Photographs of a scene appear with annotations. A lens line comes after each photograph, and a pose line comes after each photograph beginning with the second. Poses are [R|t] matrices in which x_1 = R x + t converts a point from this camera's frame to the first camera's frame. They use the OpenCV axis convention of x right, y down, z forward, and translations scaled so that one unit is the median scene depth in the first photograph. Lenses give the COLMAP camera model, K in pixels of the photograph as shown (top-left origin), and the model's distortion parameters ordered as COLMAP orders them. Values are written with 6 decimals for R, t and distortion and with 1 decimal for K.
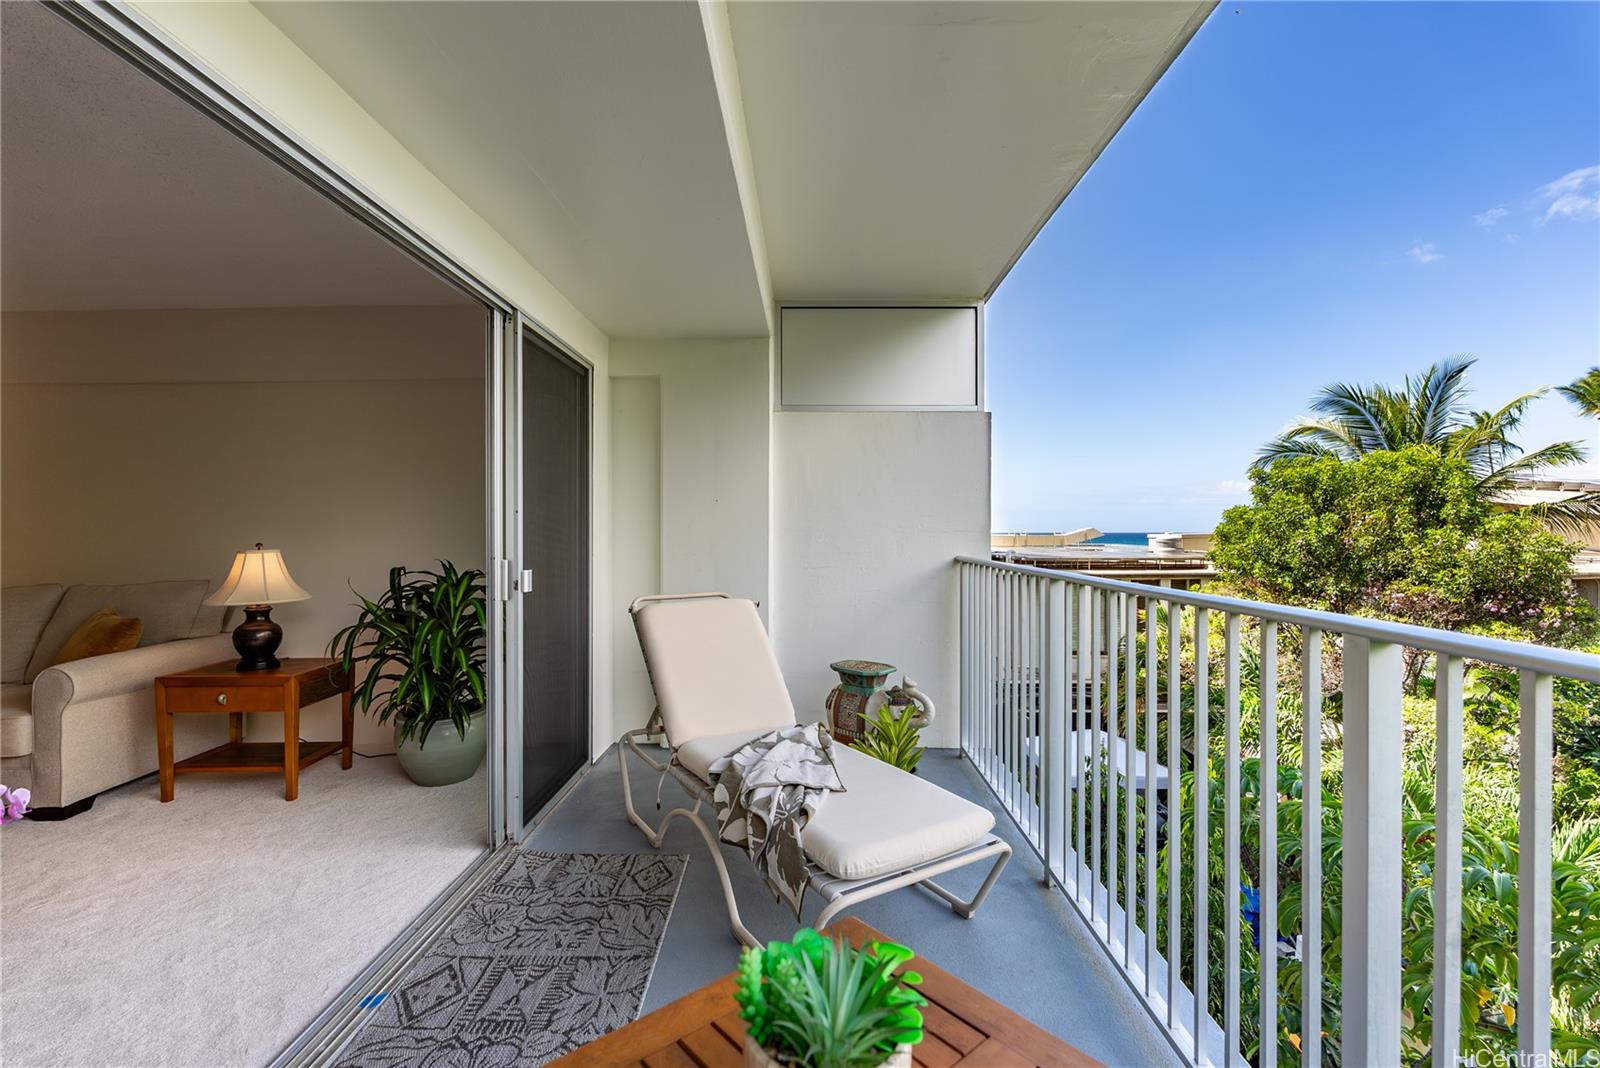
lens RADIAL K [[711.8, 0, 798.2], [0, 711.8, 536.3], [0, 0, 1]] dist [-0.008998, 0.002938]
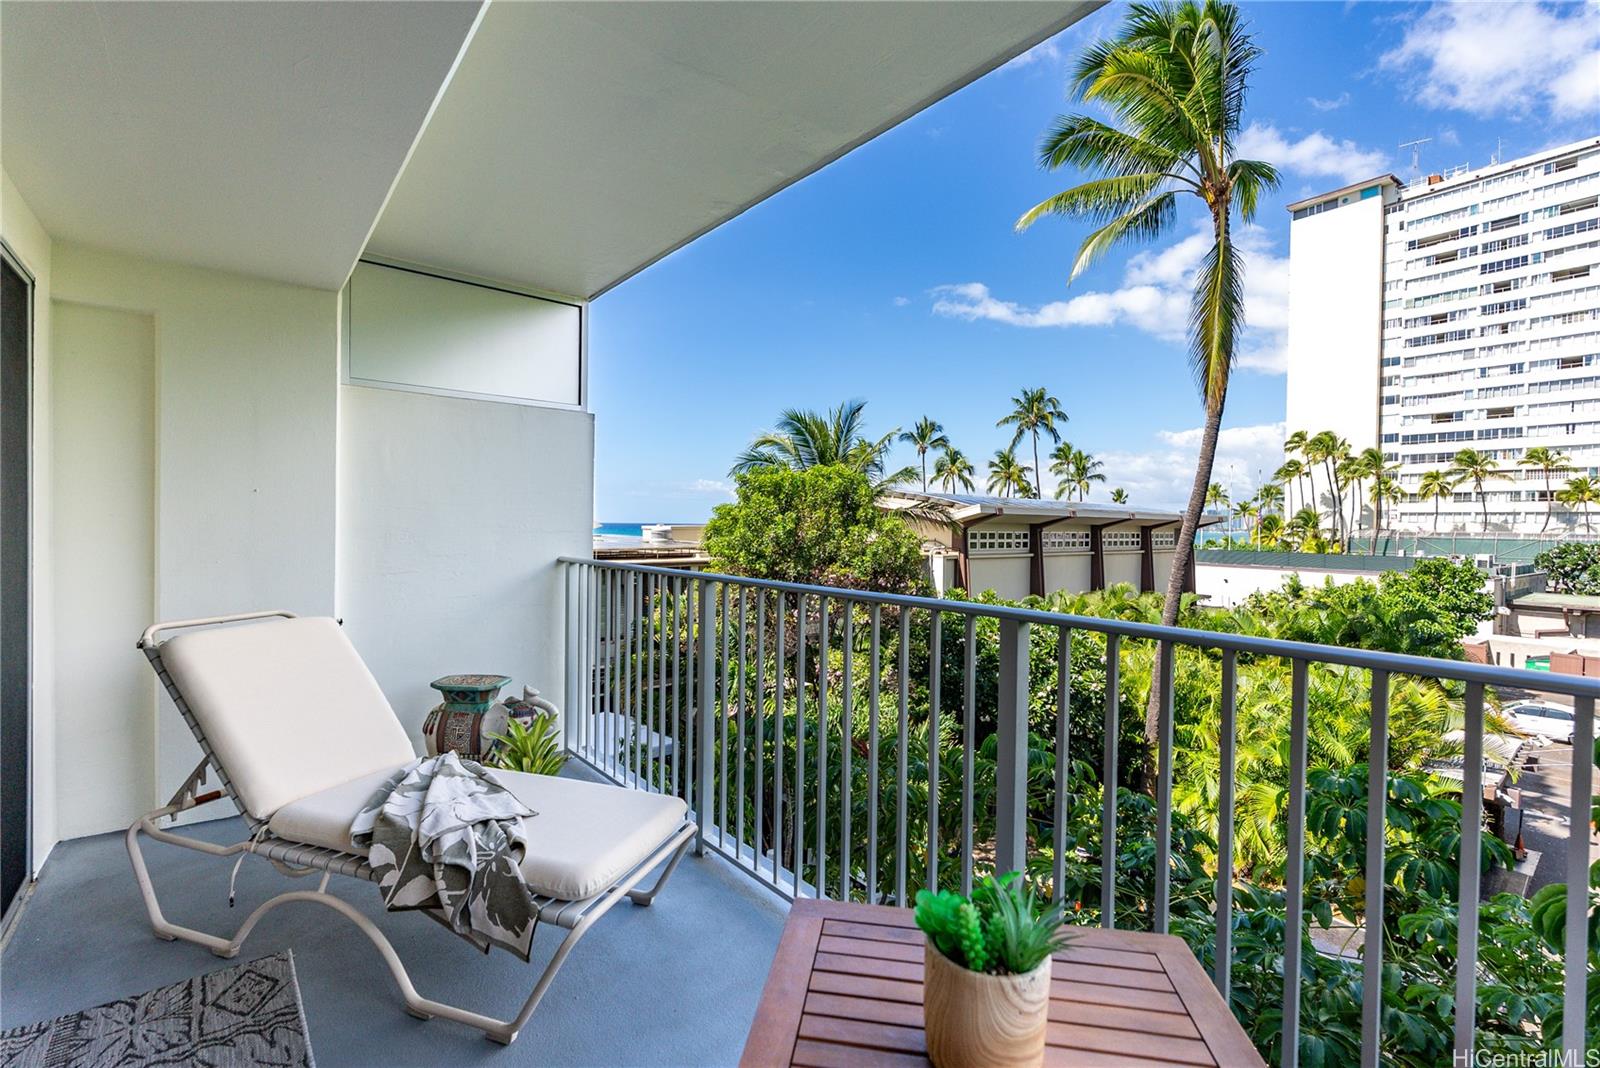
lens RADIAL K [[711.8, 0, 812.8], [0, 711.8, 538.6], [0, 0, 1]] dist [-0.008998, 0.002938]
pose [[0.759946, -0.001590, 0.649984, -0.175145], [-0.010464, 0.999838, 0.014679, -0.017828], [-0.649902, -0.017956, 0.759806, 0.030362]]
